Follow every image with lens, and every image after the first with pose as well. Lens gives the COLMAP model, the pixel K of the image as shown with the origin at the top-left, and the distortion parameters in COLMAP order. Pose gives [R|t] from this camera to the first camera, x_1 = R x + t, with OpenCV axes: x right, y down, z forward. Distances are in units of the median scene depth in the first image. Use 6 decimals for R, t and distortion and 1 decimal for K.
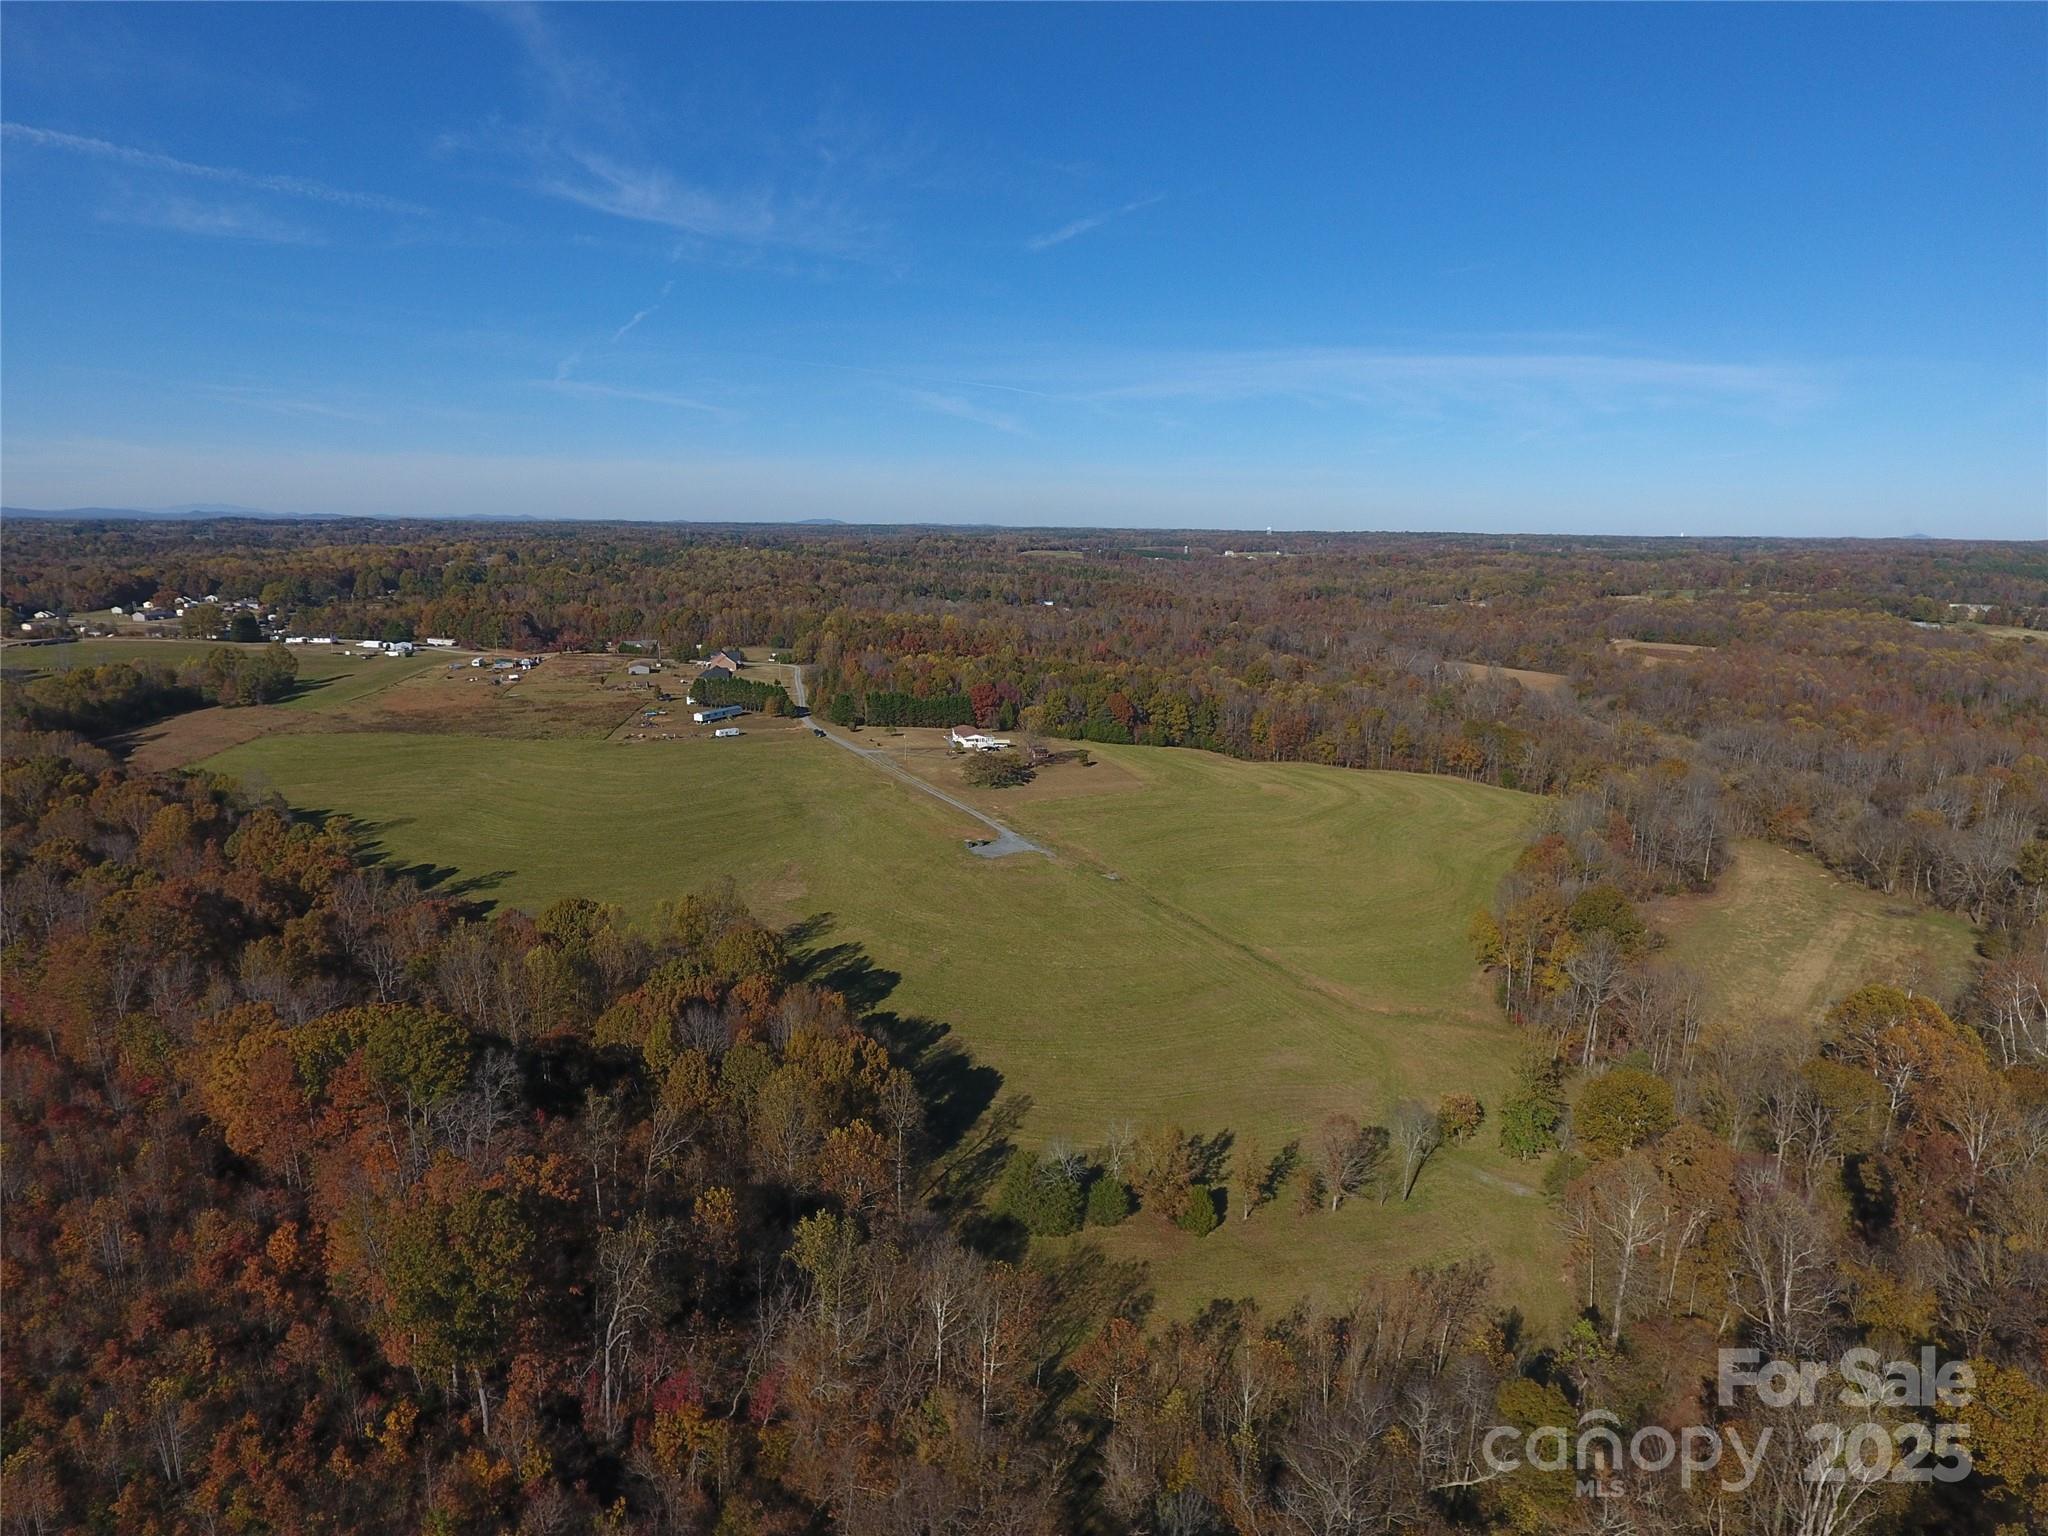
lens RADIAL K [[1209.6, 0, 1009.5], [0, 1209.6, 774.8], [0, 0, 1]] dist [-0.004193, 0.000865]
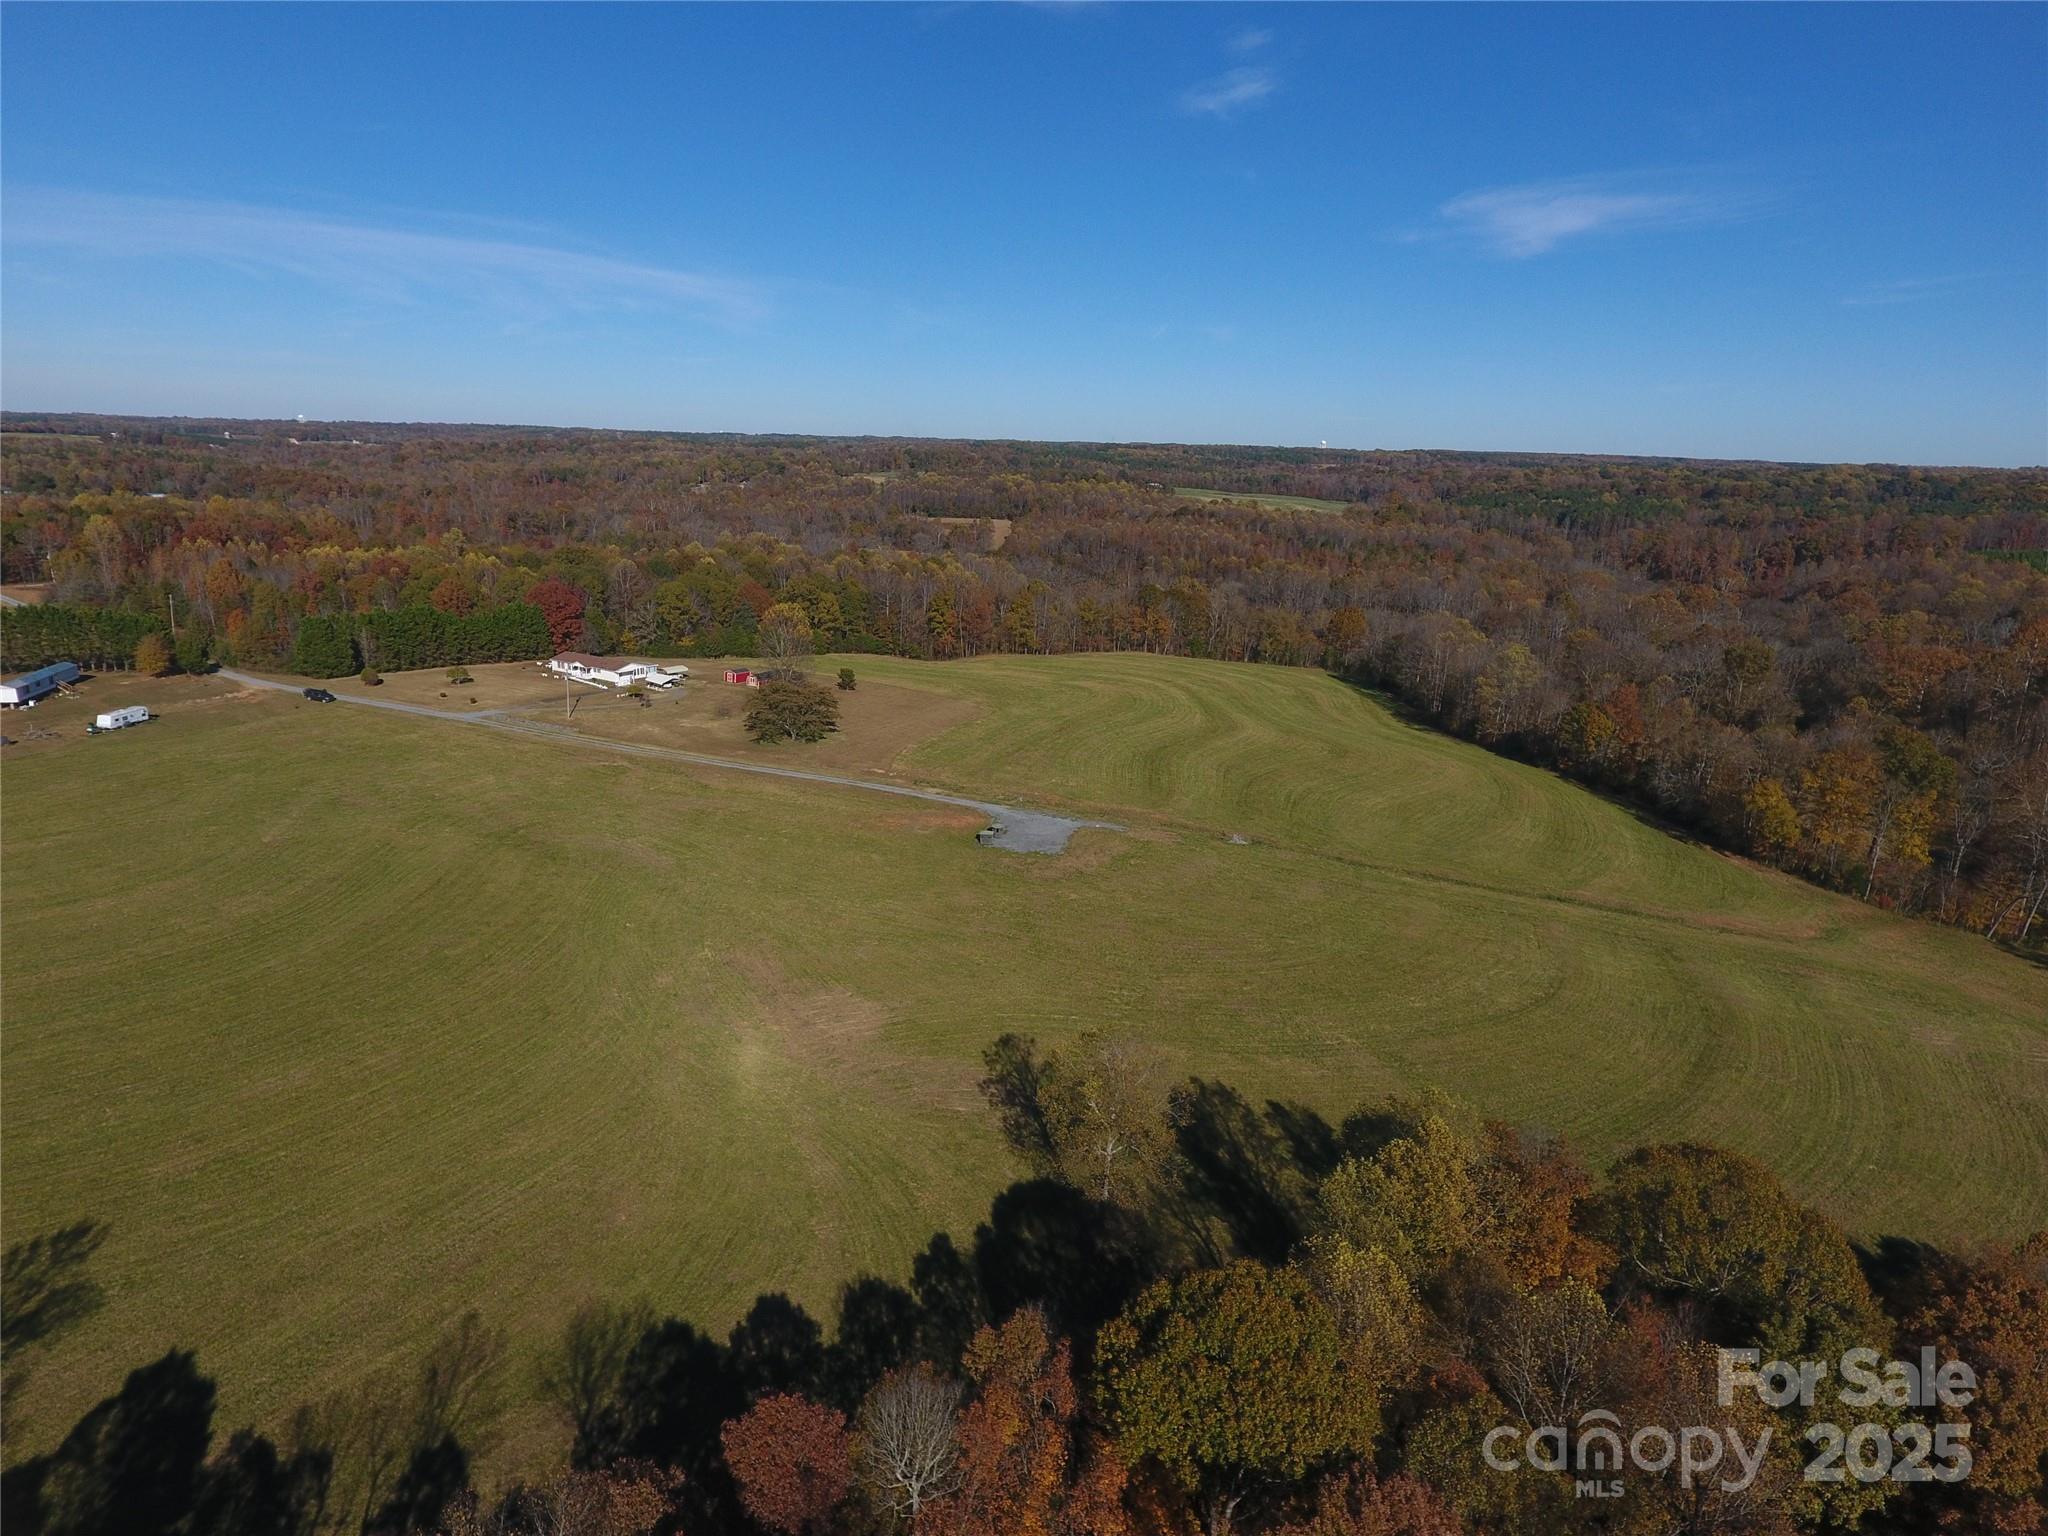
lens RADIAL K [[1209.6, 0, 1015.6], [0, 1209.6, 774.1], [0, 0, 1]] dist [-0.004193, 0.000865]
pose [[0.724789, -0.170379, 0.667571, -0.289584], [0.117079, 0.985306, 0.124358, -0.030439], [-0.678950, -0.011974, 0.734087, 0.418387]]
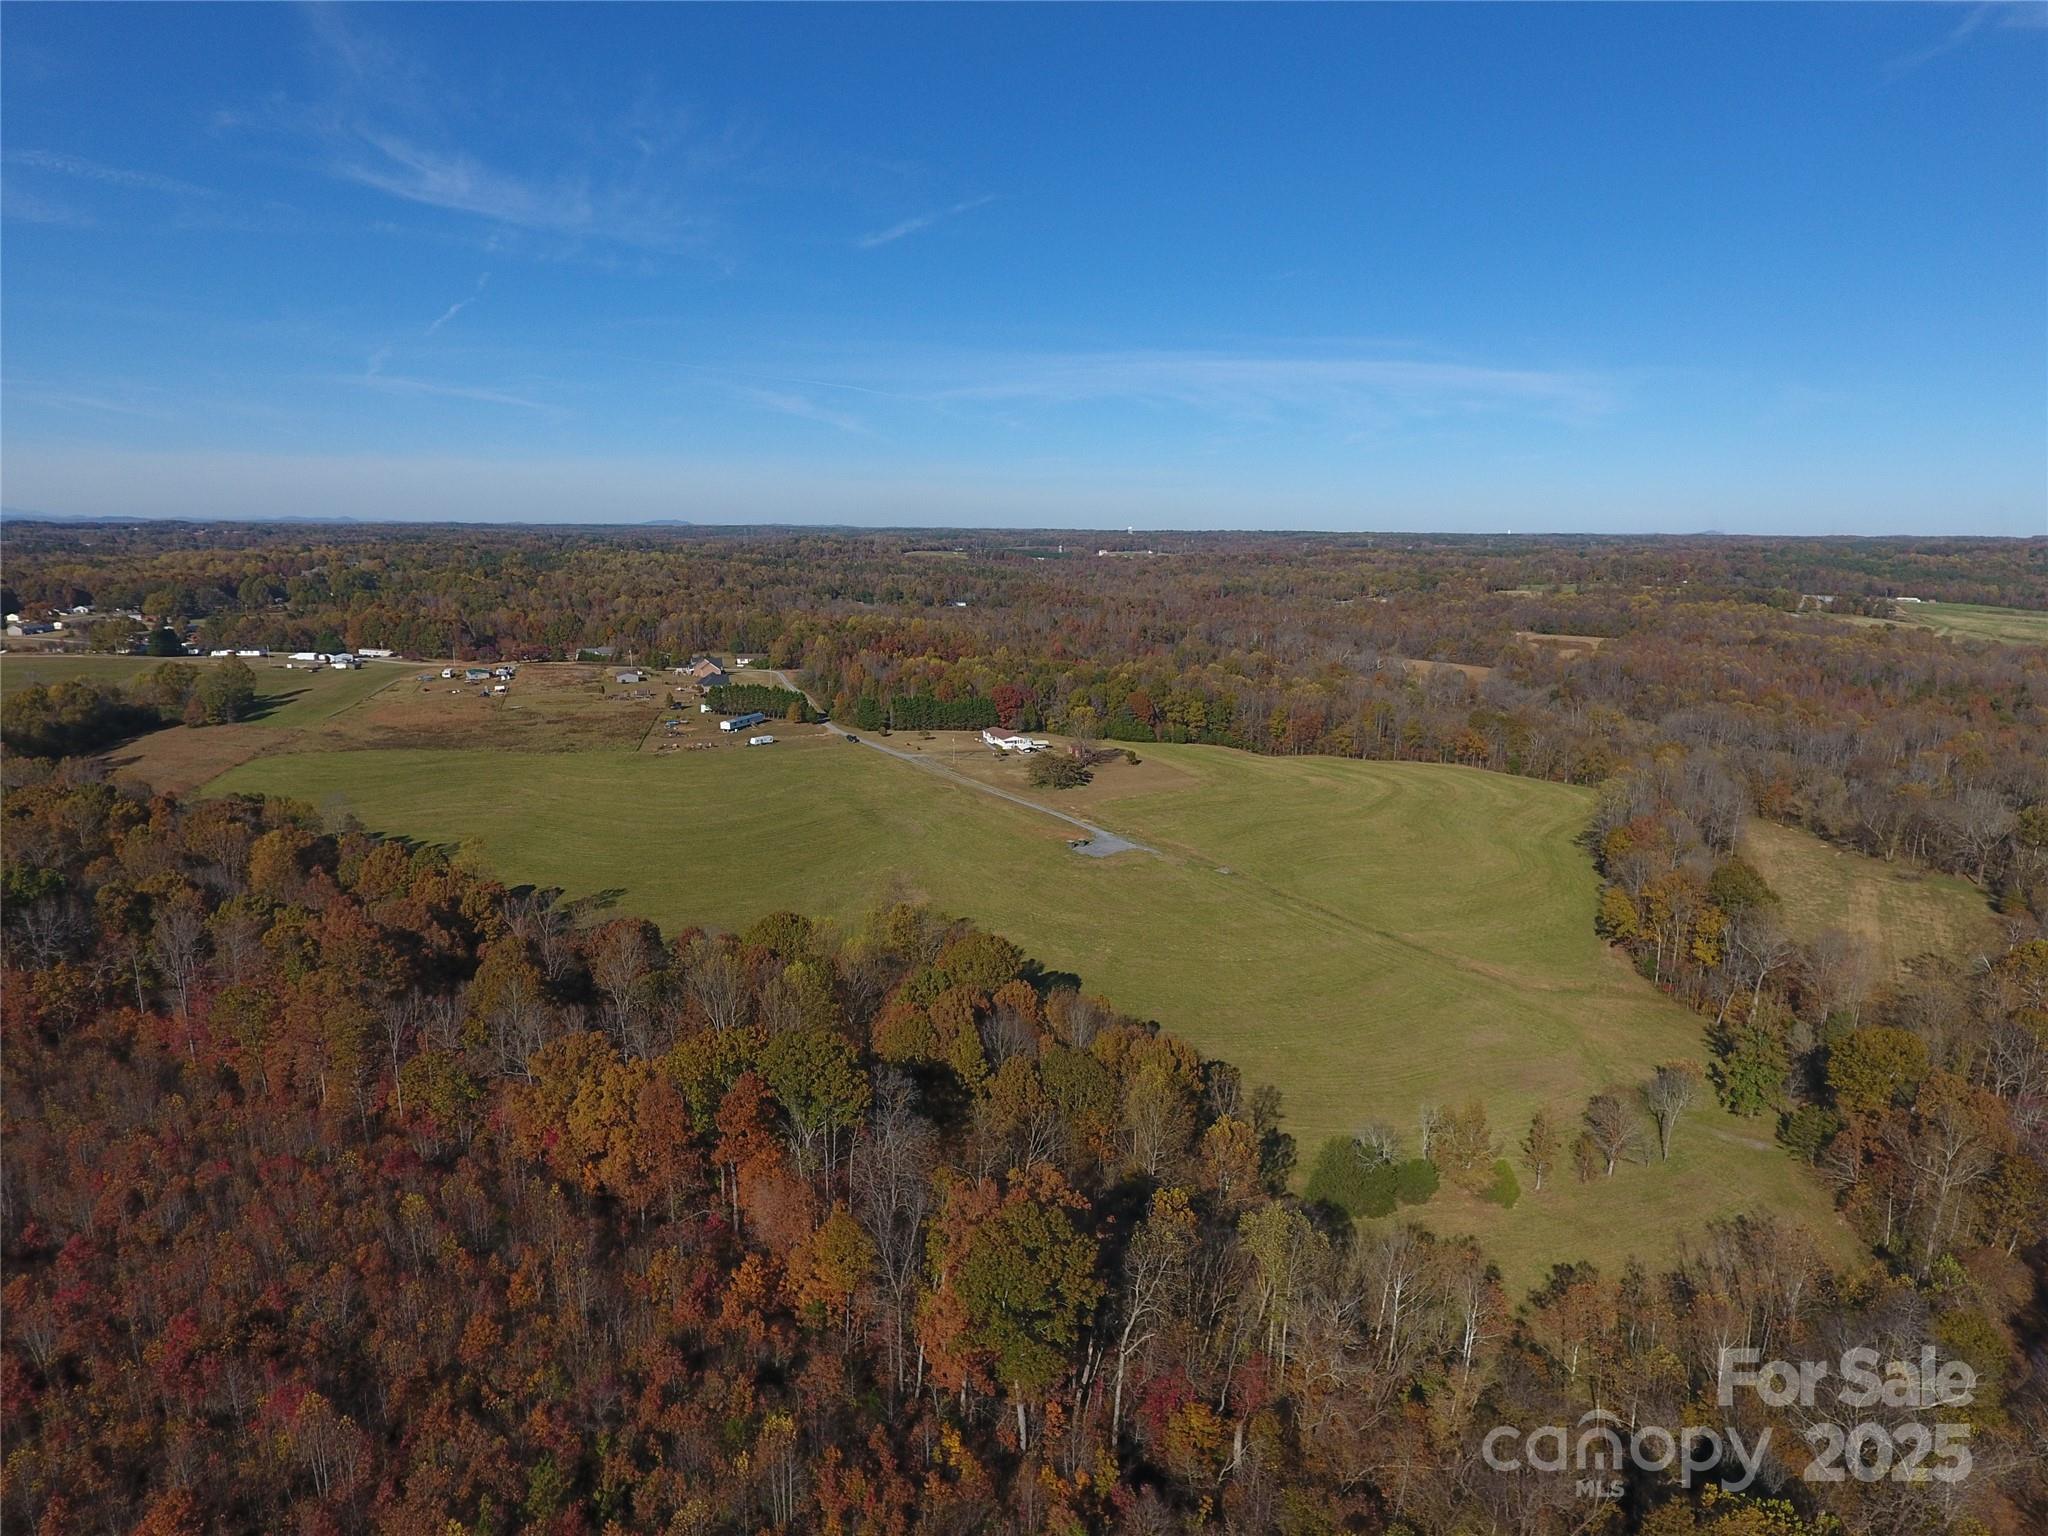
lens RADIAL K [[1209.6, 0, 1006.7], [0, 1209.6, 774.8], [0, 0, 1]] dist [-0.004193, 0.000865]
pose [[0.992617, -0.028360, 0.117933, -0.148682], [0.028374, 0.999596, 0.001556, -0.002938], [-0.117929, 0.001802, 0.993020, 0.003265]]
